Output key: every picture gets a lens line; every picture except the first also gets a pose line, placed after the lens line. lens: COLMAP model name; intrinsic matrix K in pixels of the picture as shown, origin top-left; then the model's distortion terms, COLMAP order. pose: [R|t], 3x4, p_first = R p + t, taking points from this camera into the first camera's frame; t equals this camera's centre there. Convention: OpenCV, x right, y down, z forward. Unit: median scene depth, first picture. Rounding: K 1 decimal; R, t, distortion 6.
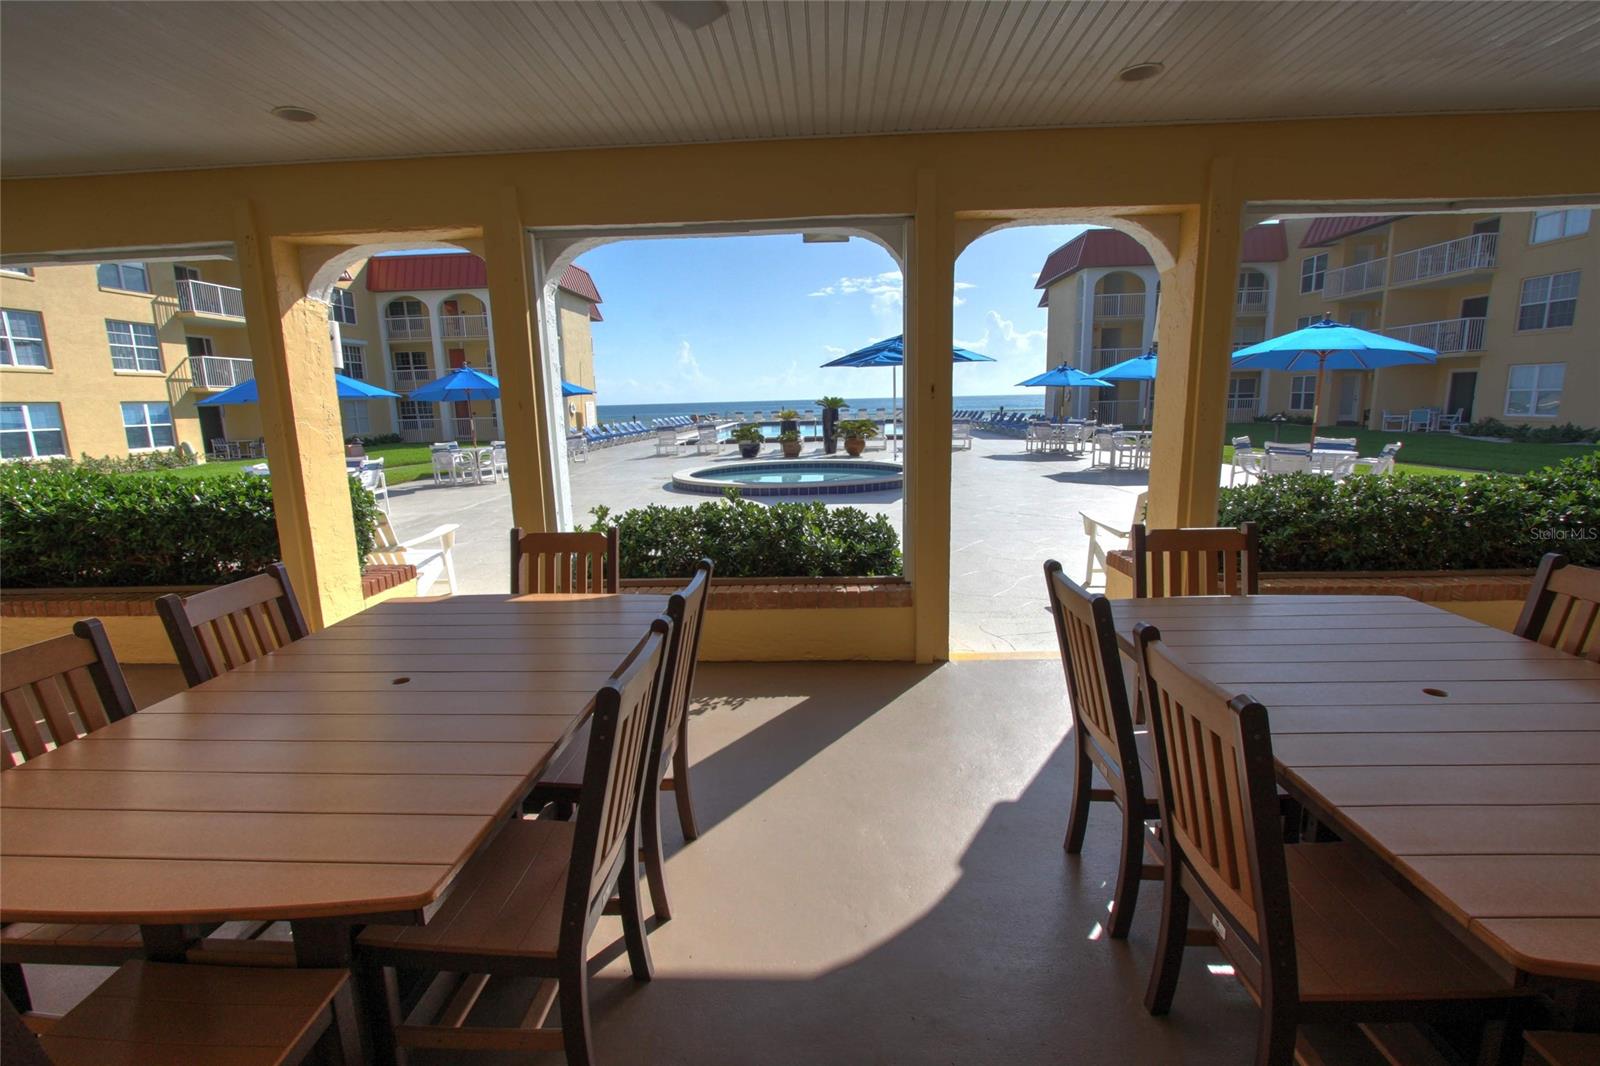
lens RADIAL K [[738.0, 0, 796.0], [0, 738.0, 544.4], [0, 0, 1]] dist [-0.019483, 0.004935]
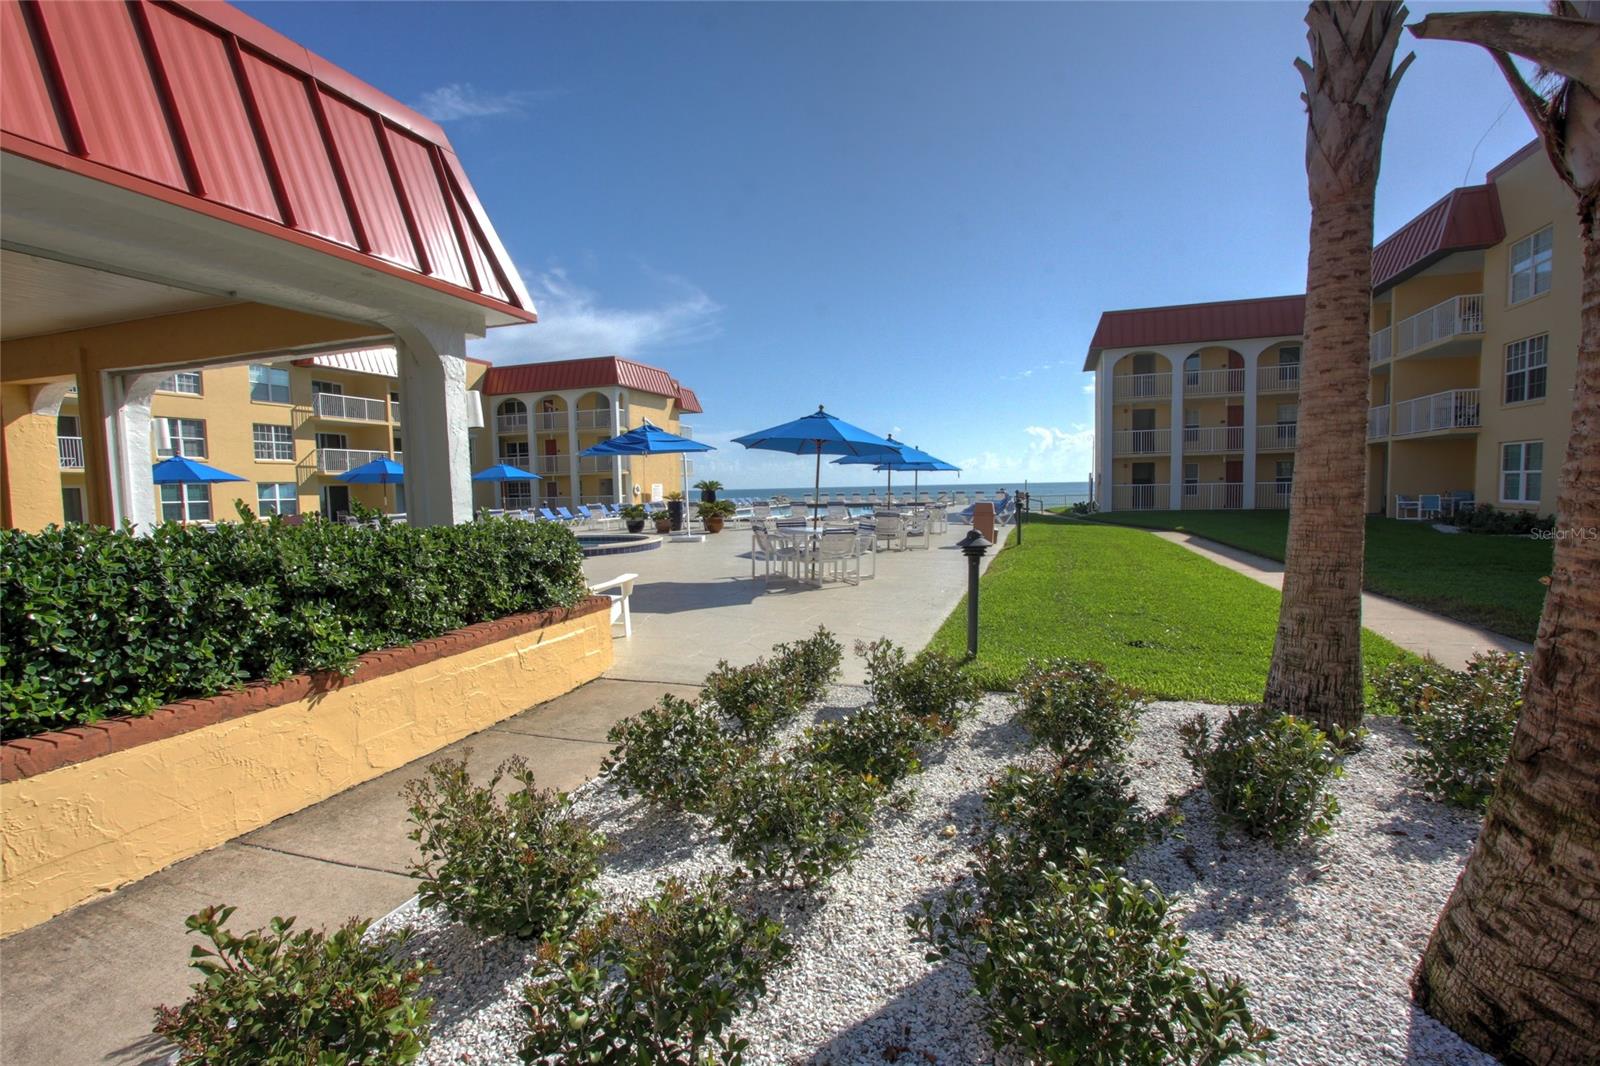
lens RADIAL K [[738.0, 0, 796.0], [0, 738.0, 544.4], [0, 0, 1]] dist [-0.019483, 0.004935]
pose [[0.959510, 0.025934, -0.280479, 0.371124], [-0.056508, 0.993232, -0.101477, 0.000394], [0.275949, 0.113217, 0.954481, -0.010356]]
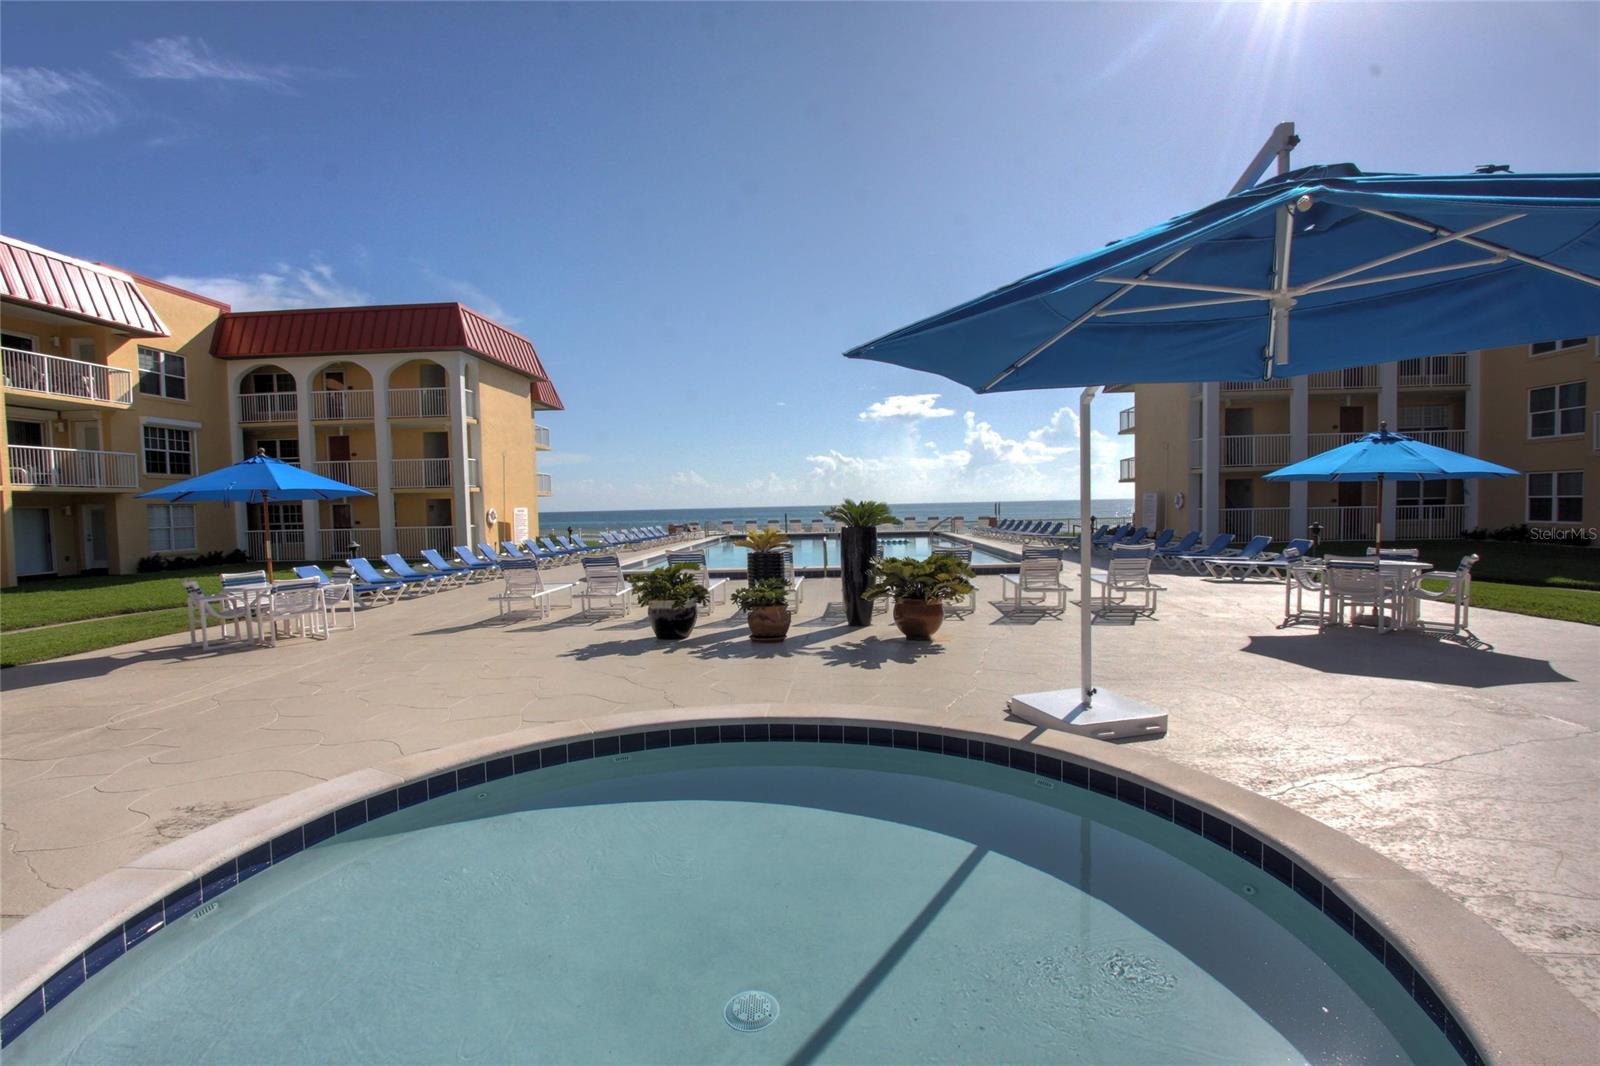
lens RADIAL K [[738.0, 0, 796.0], [0, 738.0, 544.4], [0, 0, 1]] dist [-0.019483, 0.004935]
pose [[0.999813, 0.004163, -0.018880, 0.013451], [-0.006802, 0.989858, -0.141896, -0.084263], [0.018098, 0.141997, 0.989702, 0.430468]]
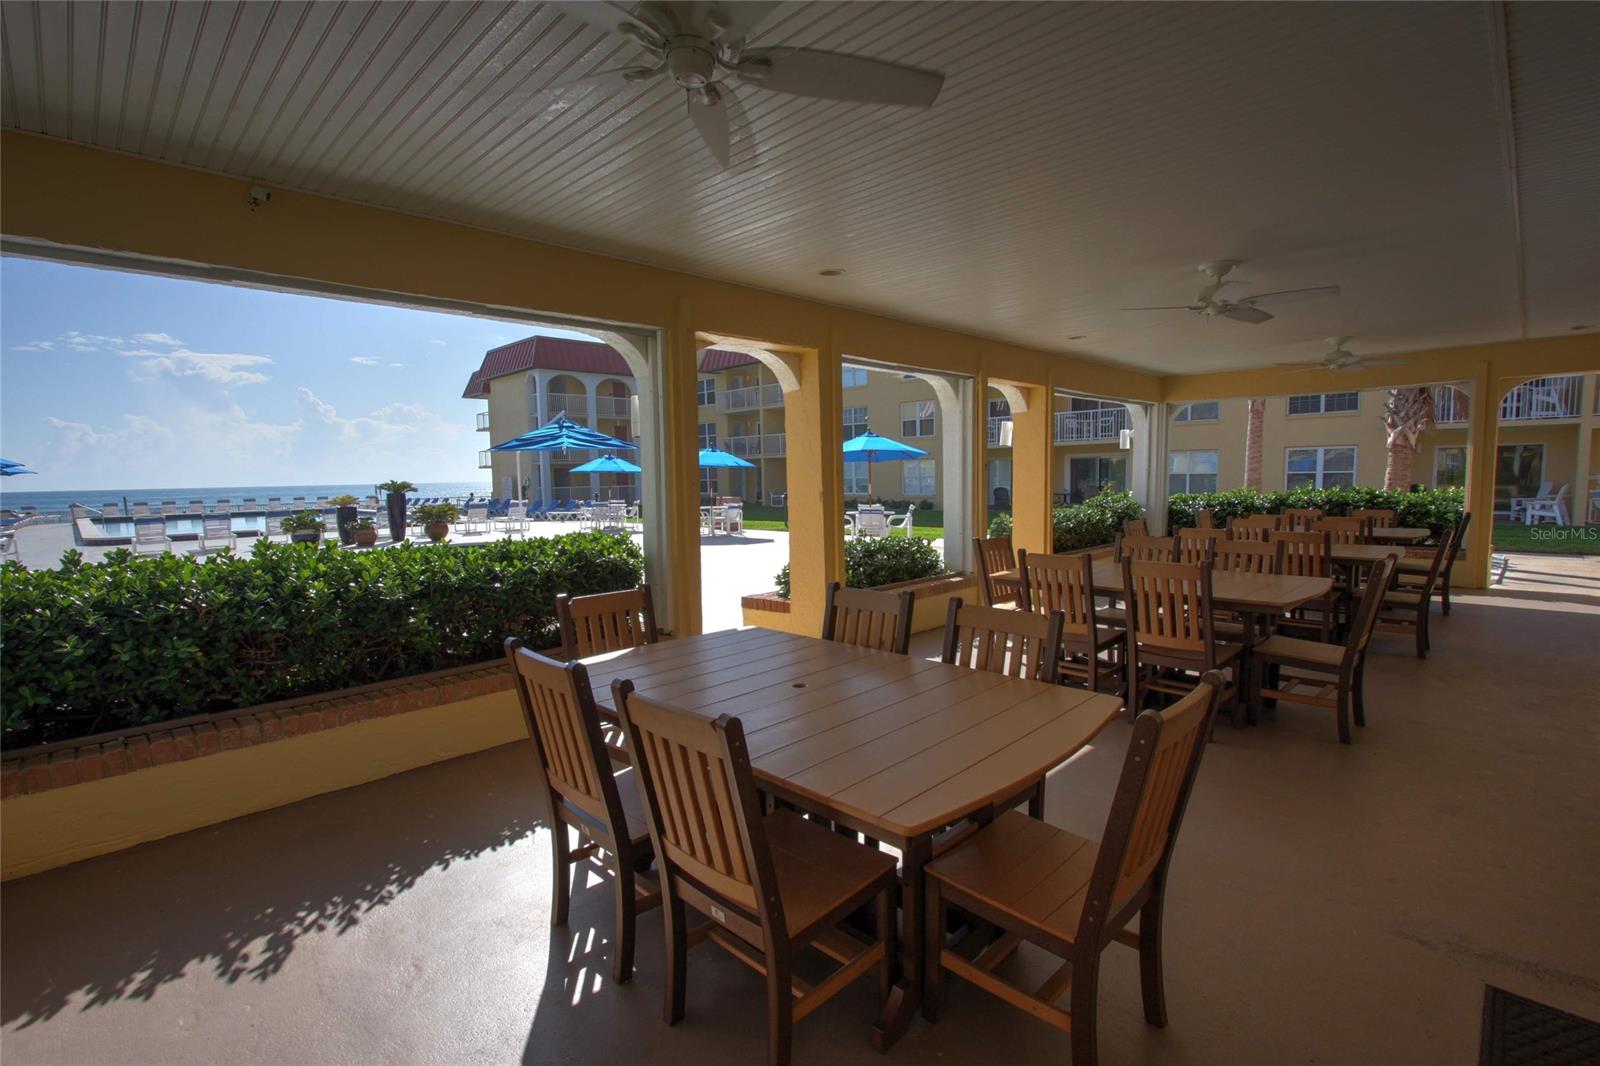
lens RADIAL K [[718.8, 0, 798.1], [0, 718.8, 555.3], [0, 0, 1]] dist [0.000589, 0.000225]
pose [[0.670034, -0.072267, 0.738805, -0.216587], [0.147452, 0.988375, -0.037048, -0.000407], [-0.727539, 0.133762, 0.672901, 0.032847]]
